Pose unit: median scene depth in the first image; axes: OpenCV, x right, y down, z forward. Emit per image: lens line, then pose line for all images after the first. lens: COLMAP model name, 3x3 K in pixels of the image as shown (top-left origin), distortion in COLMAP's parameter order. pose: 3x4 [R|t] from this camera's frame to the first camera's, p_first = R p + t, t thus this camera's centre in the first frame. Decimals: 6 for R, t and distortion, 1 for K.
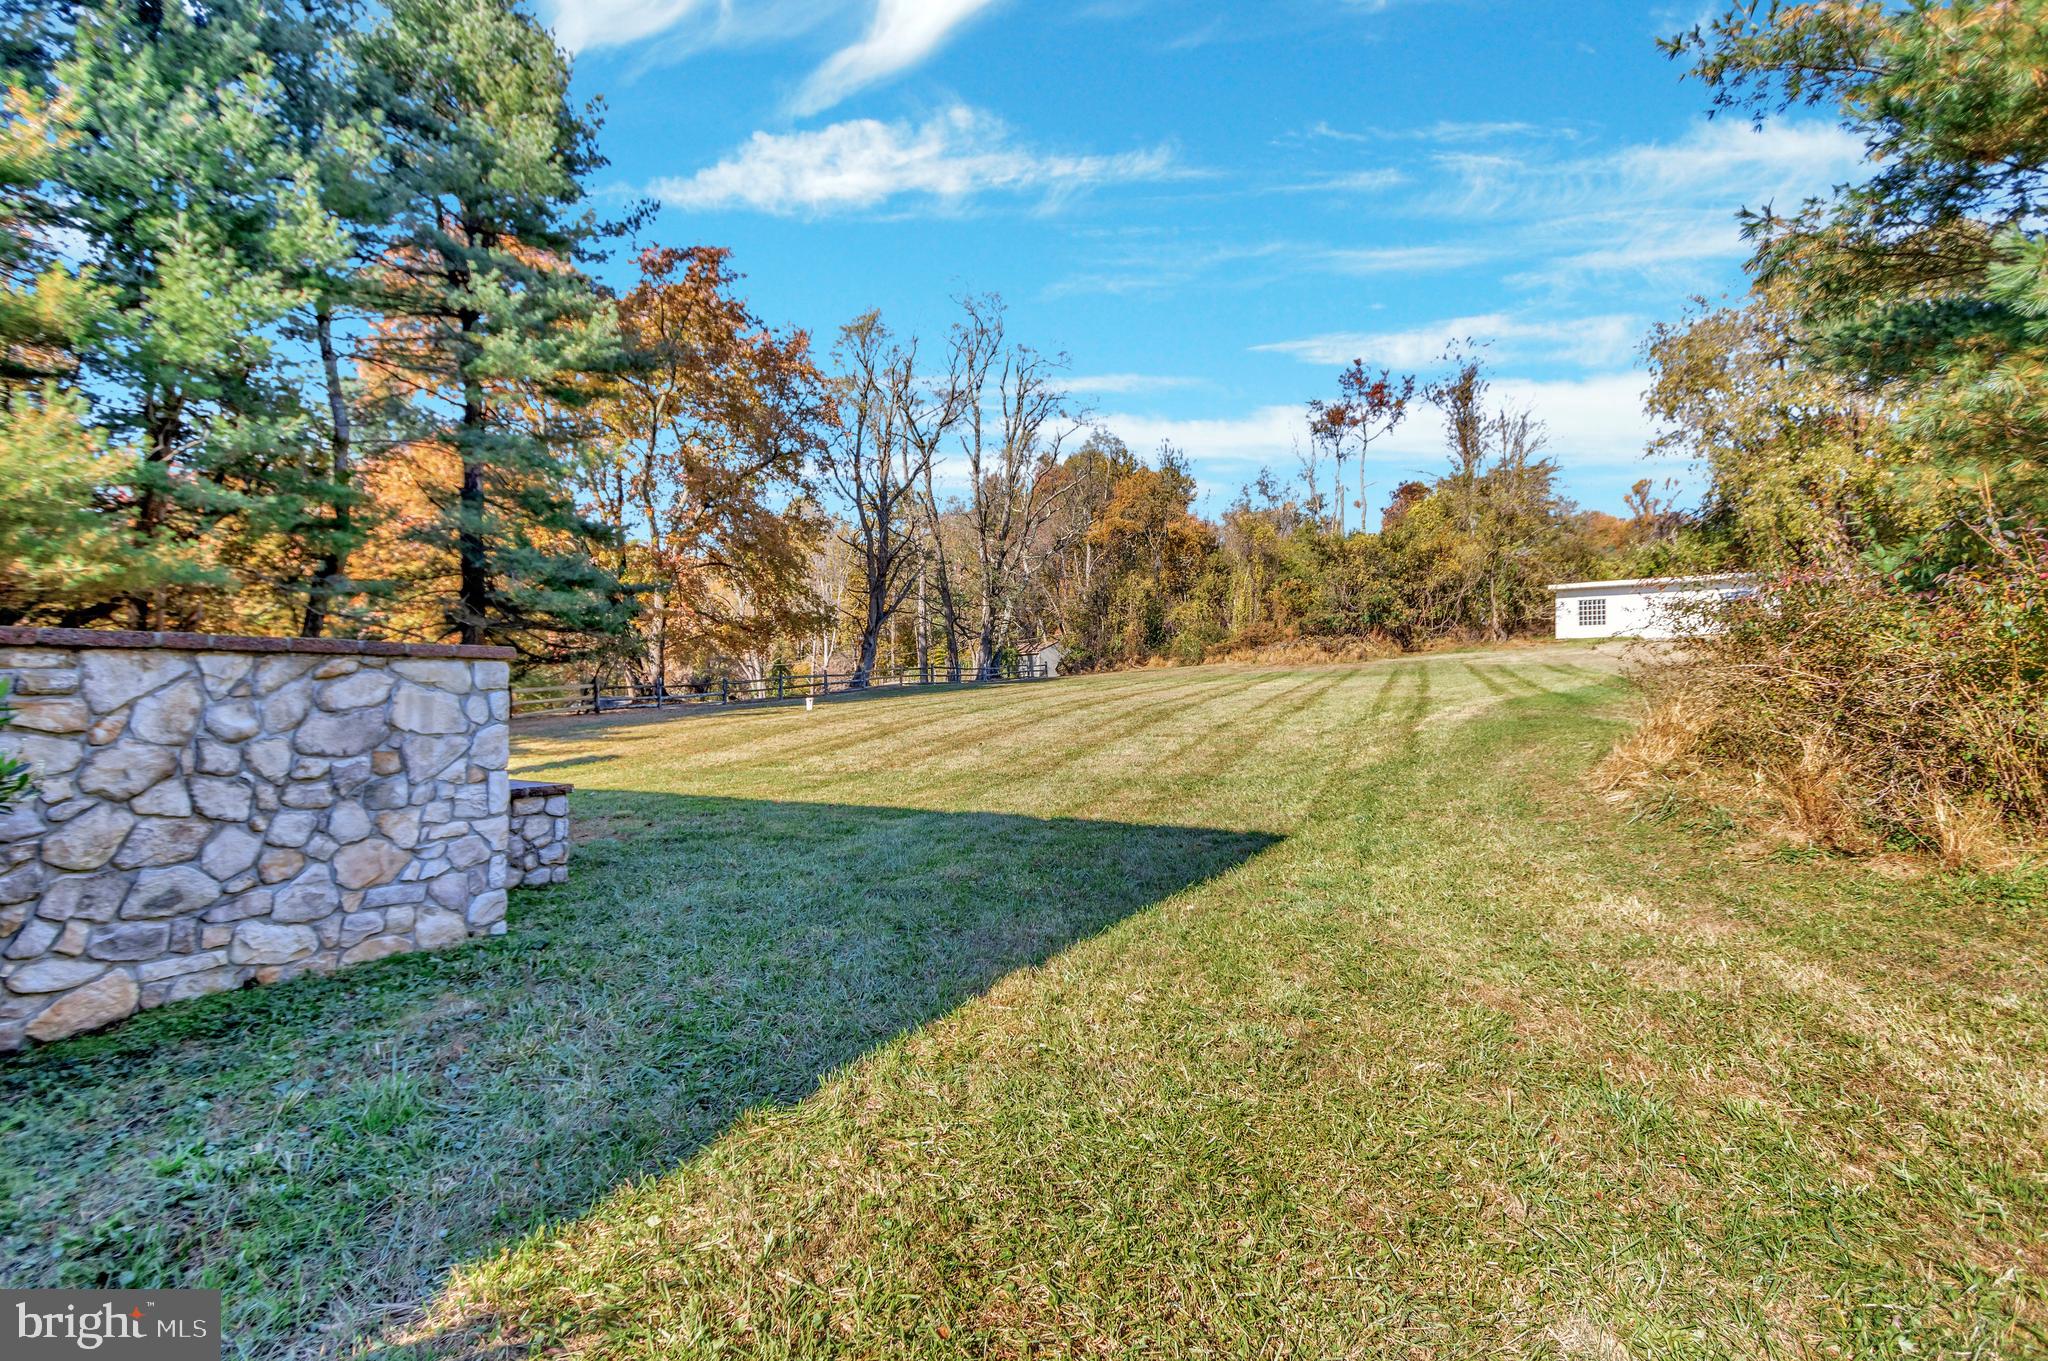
lens RADIAL K [[951.2, 0, 1031.6], [0, 951.2, 671.0], [0, 0, 1]] dist [0.000522, 0.000100]
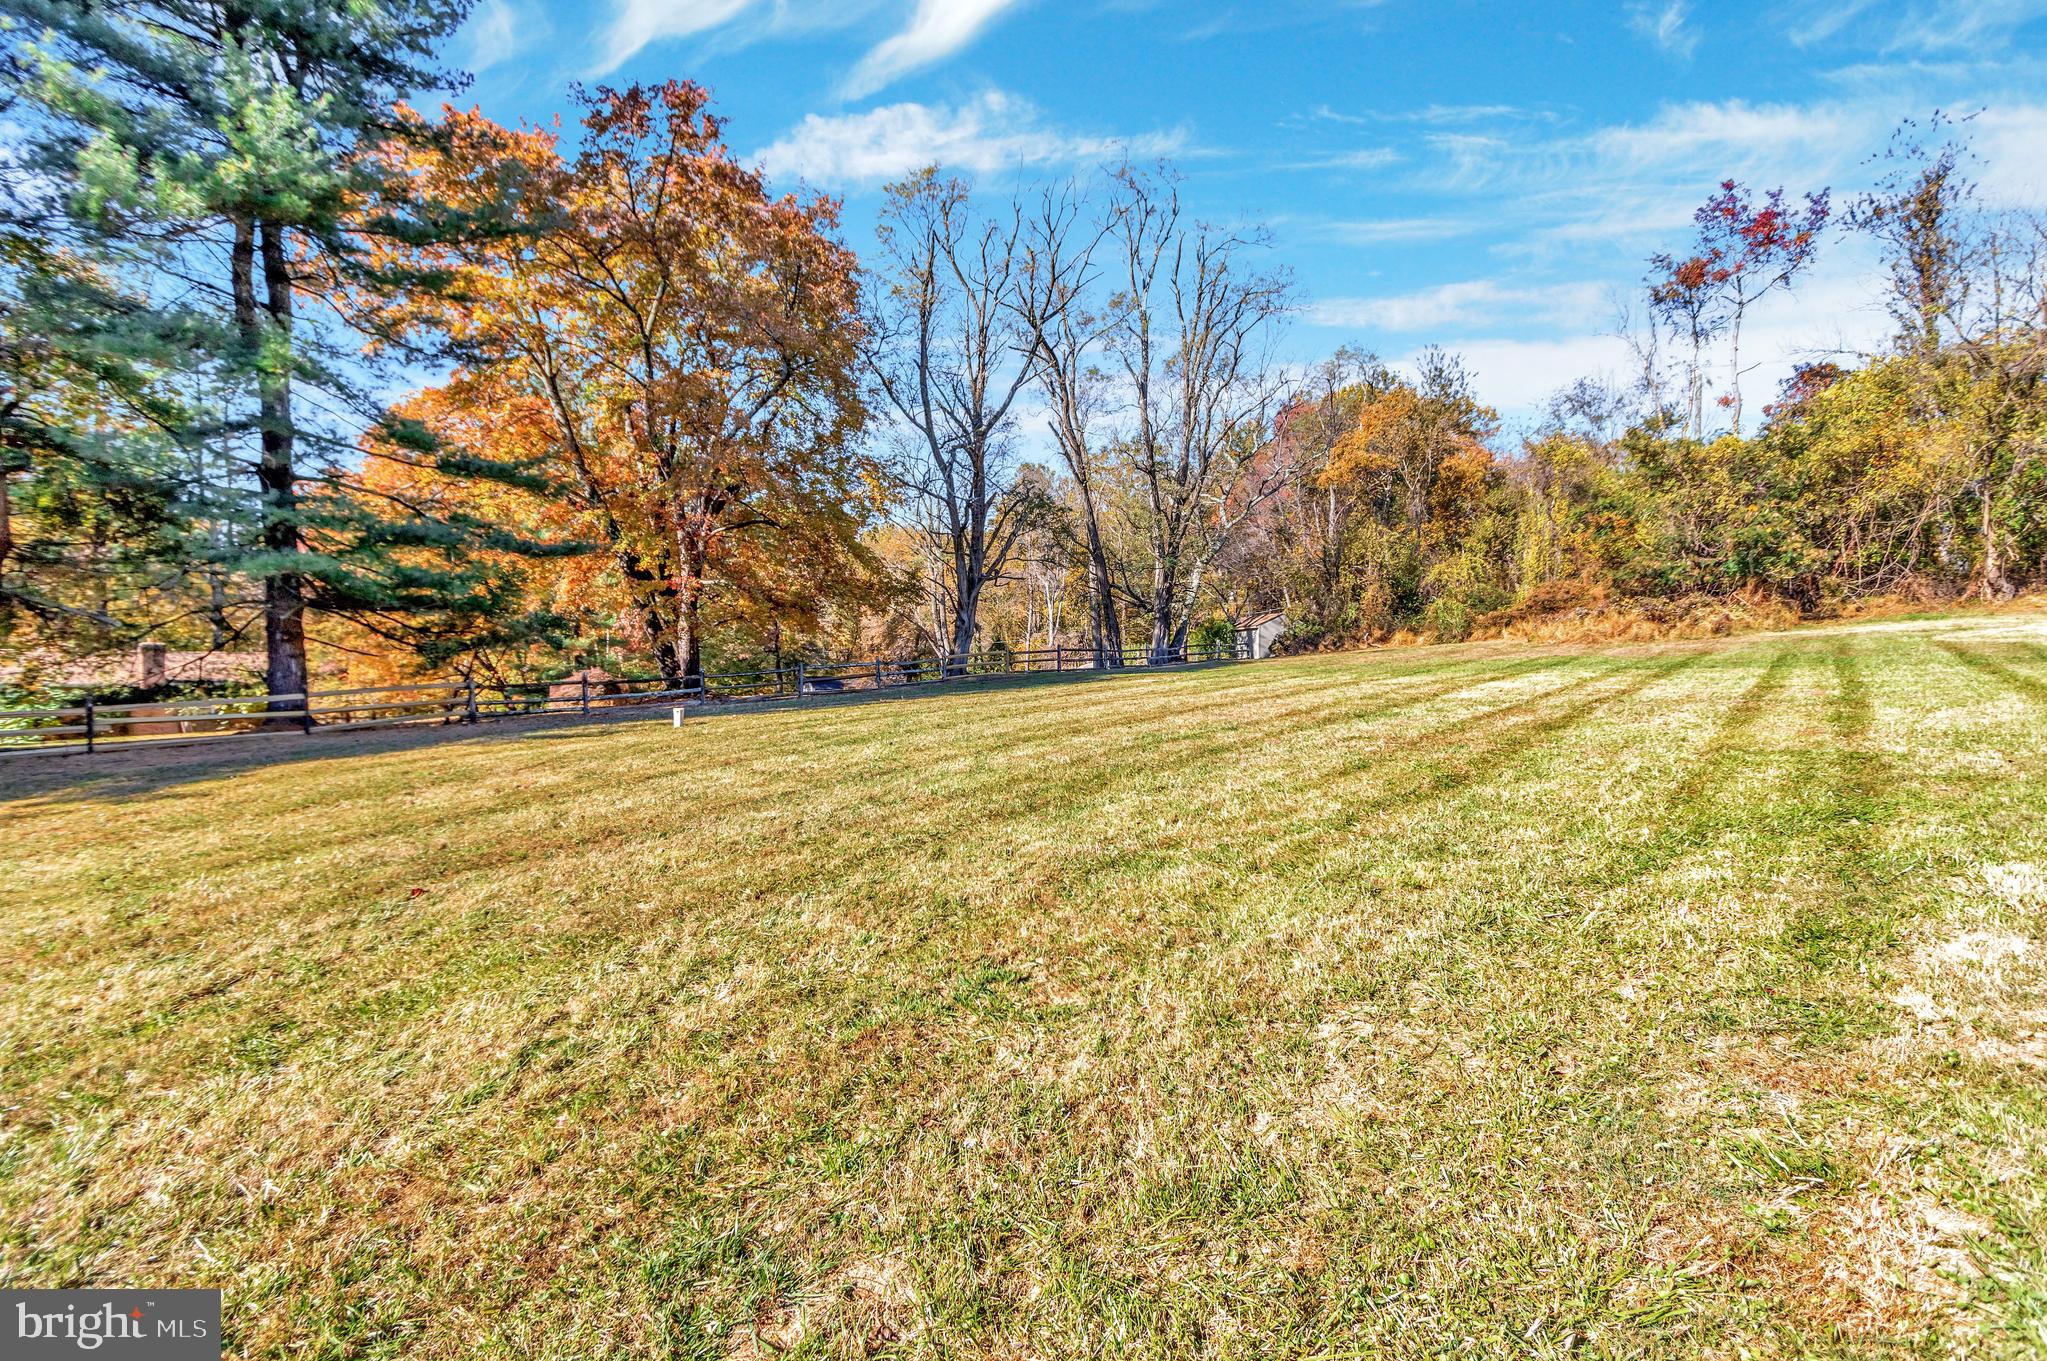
lens RADIAL K [[932.6, 0, 1023.5], [0, 932.6, 680.5], [0, 0, 1]] dist [0.003232, -0.009645]
pose [[0.947103, 0.004992, -0.320892, 0.098047], [0.007159, 0.999302, 0.036674, -0.006054], [0.320851, -0.037031, 0.946405, 0.245208]]
